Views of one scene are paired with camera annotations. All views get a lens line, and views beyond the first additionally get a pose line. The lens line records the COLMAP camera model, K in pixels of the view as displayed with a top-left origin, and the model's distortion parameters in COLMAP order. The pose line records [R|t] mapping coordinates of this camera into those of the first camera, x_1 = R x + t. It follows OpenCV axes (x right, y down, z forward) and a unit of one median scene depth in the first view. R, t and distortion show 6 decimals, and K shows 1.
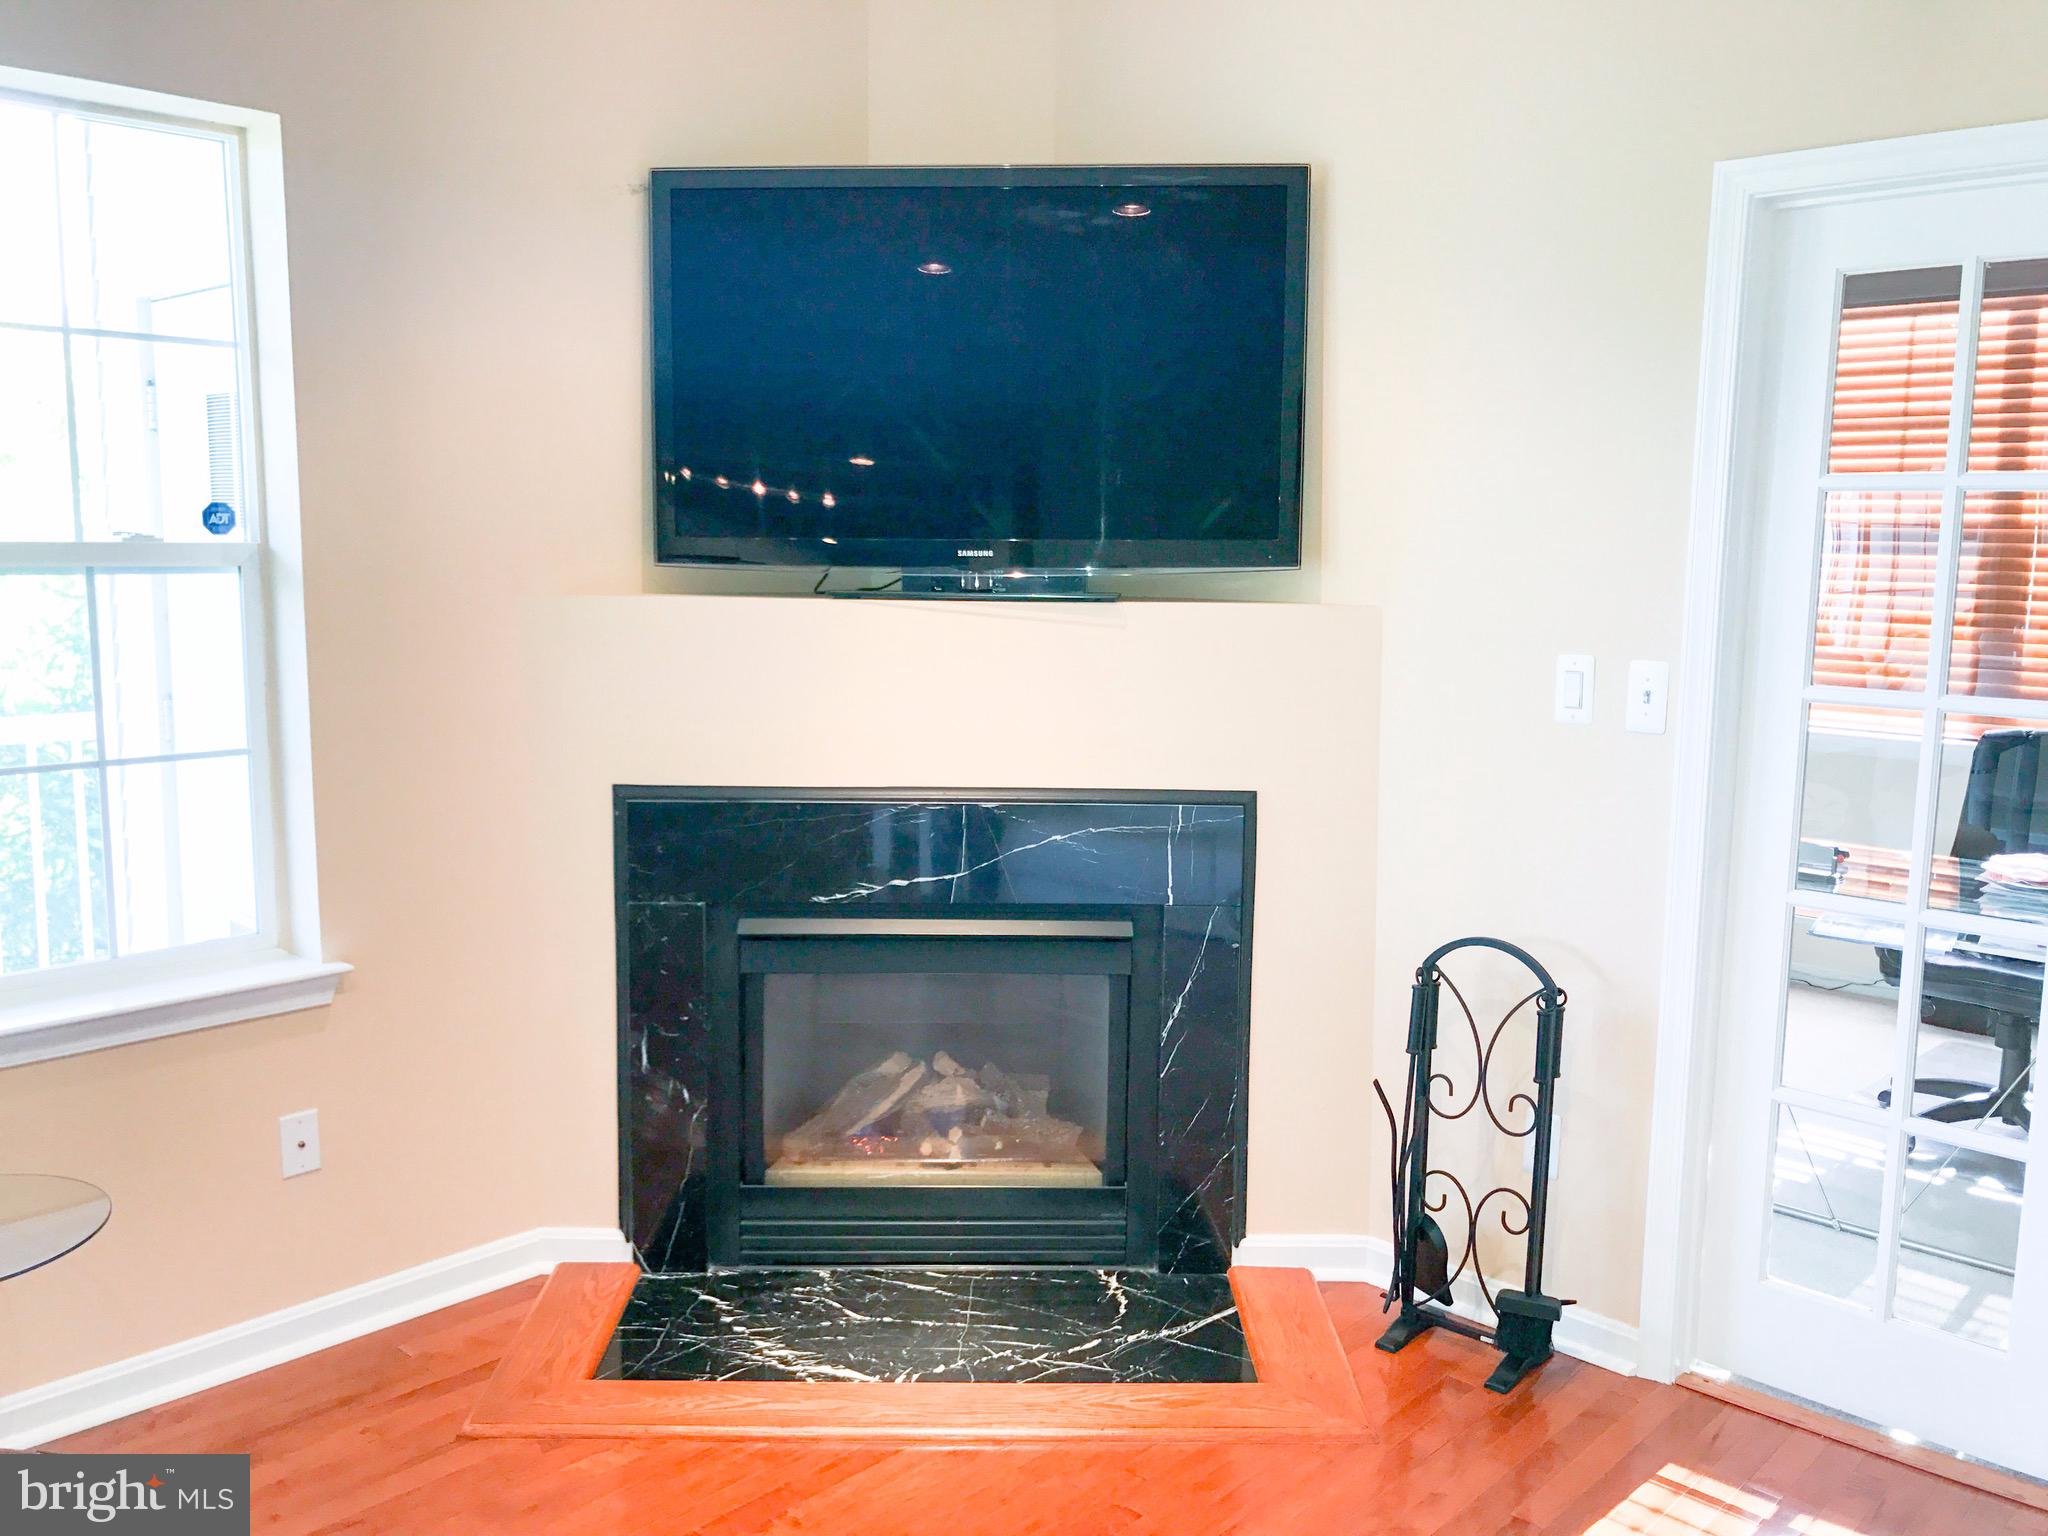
lens RADIAL K [[1720.5, 0, 1026.9], [0, 1720.5, 774.3], [0, 0, 1]] dist [0.007116, -0.000448]
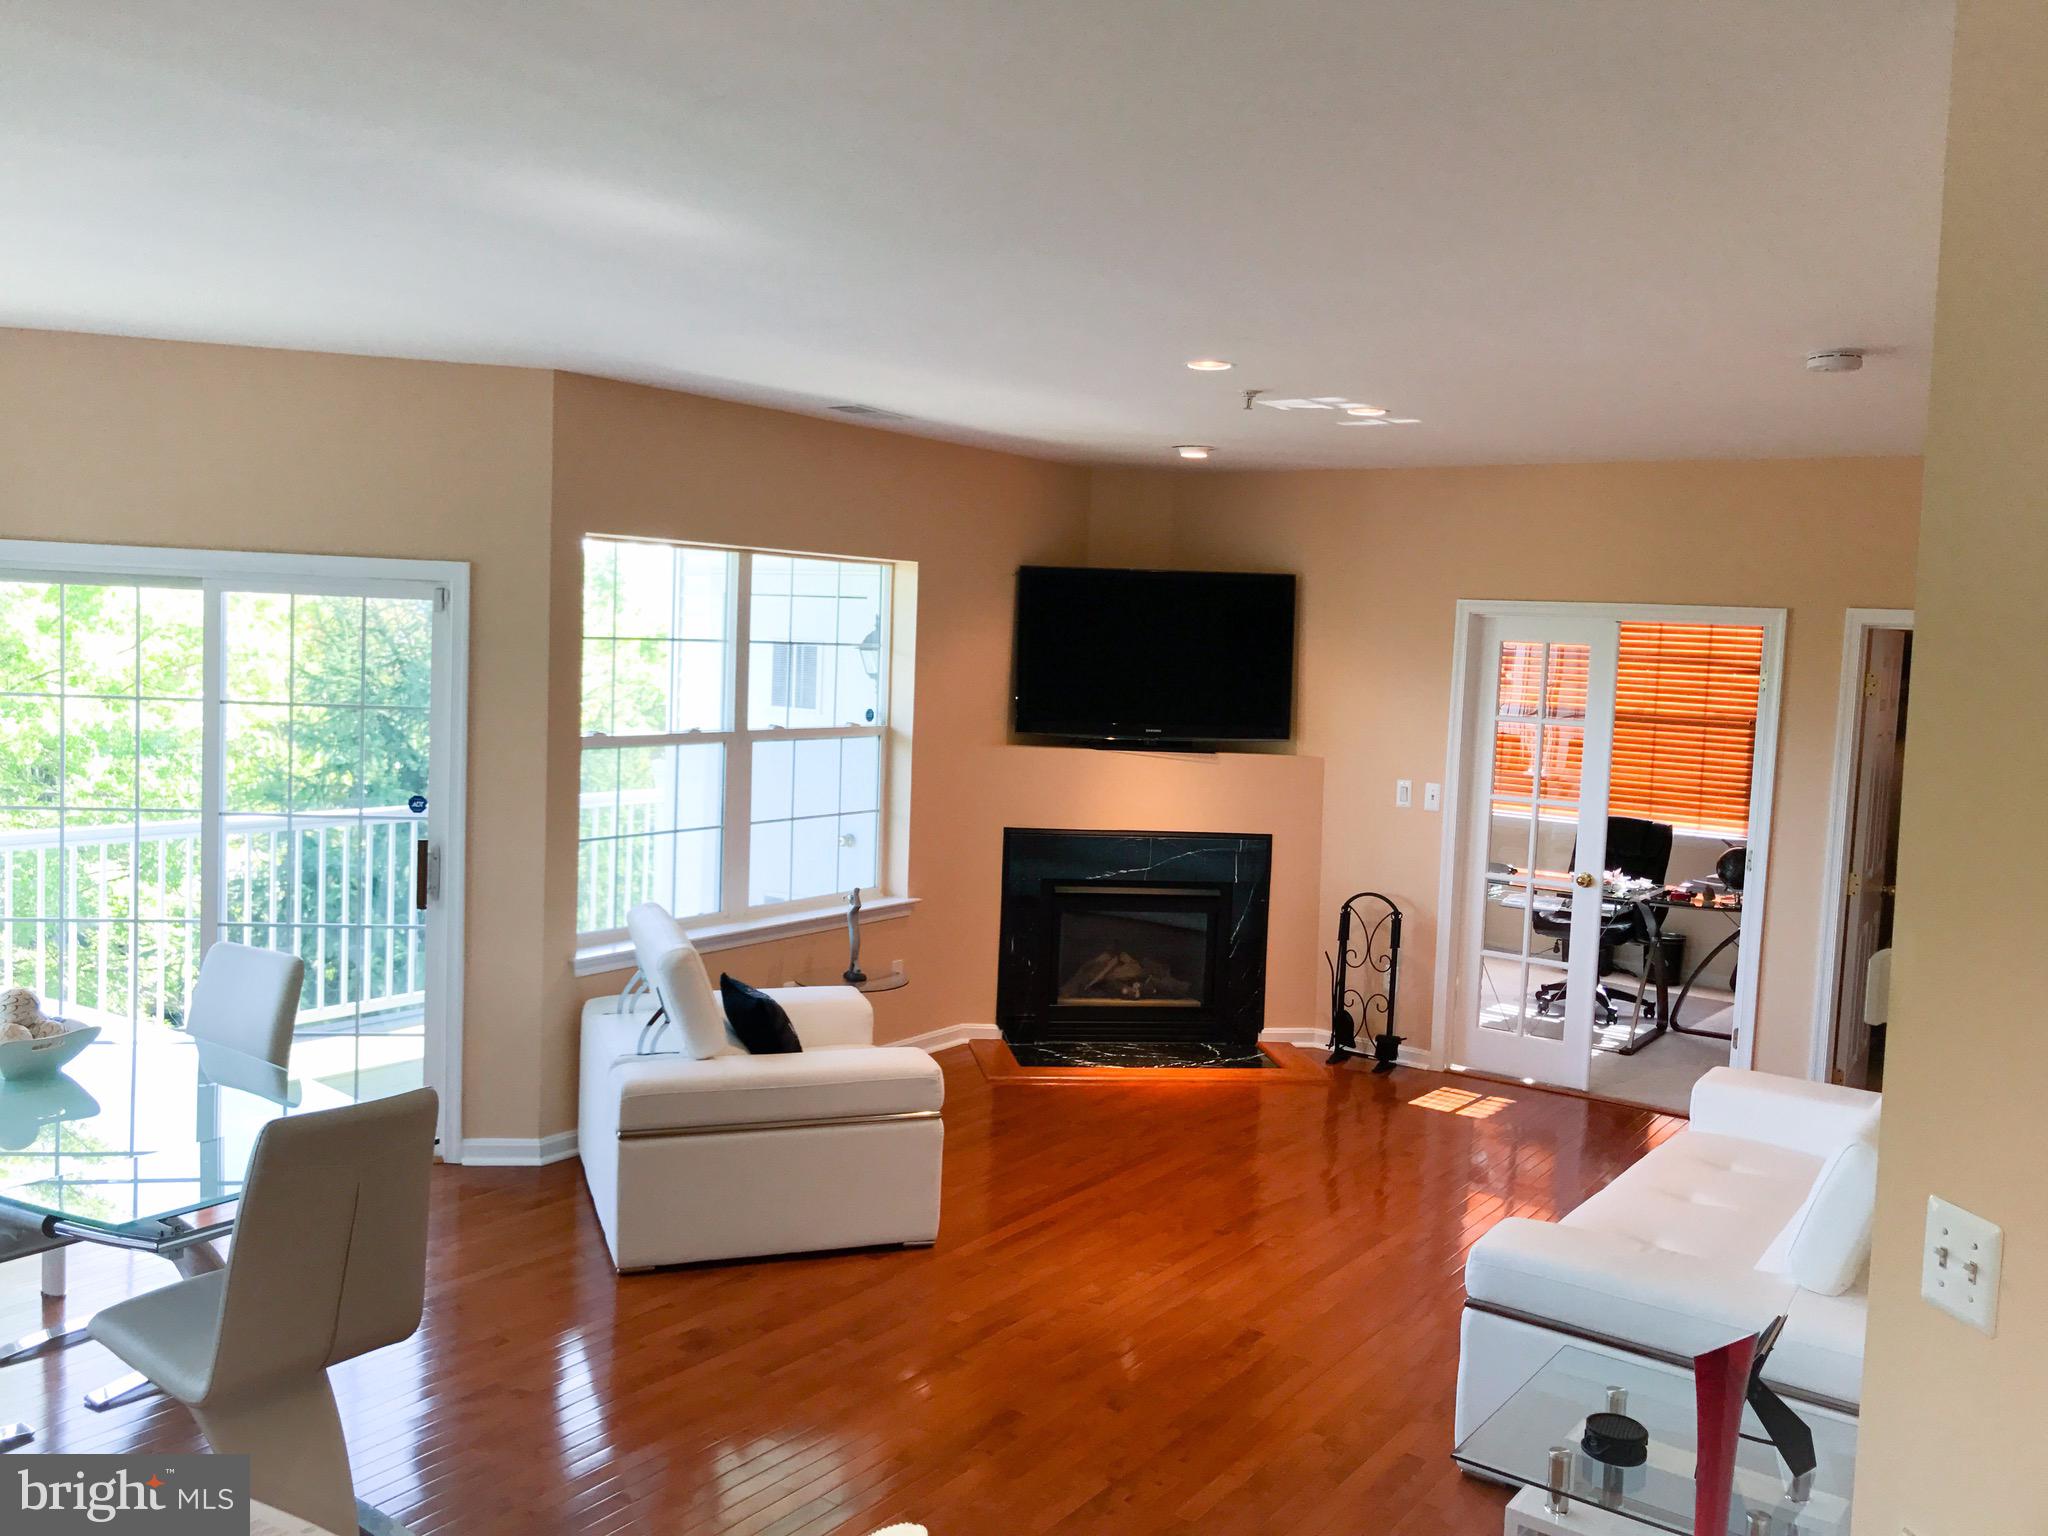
lens RADIAL K [[1683.4, 0, 1019.1], [0, 1683.4, 762.0], [0, 0, 1]] dist [0.105439, -0.226543]
pose [[0.991798, 0.017618, 0.126595, -0.535083], [-0.009546, 0.997898, -0.064090, 0.065844], [-0.127459, 0.062356, 0.989882, -1.332388]]
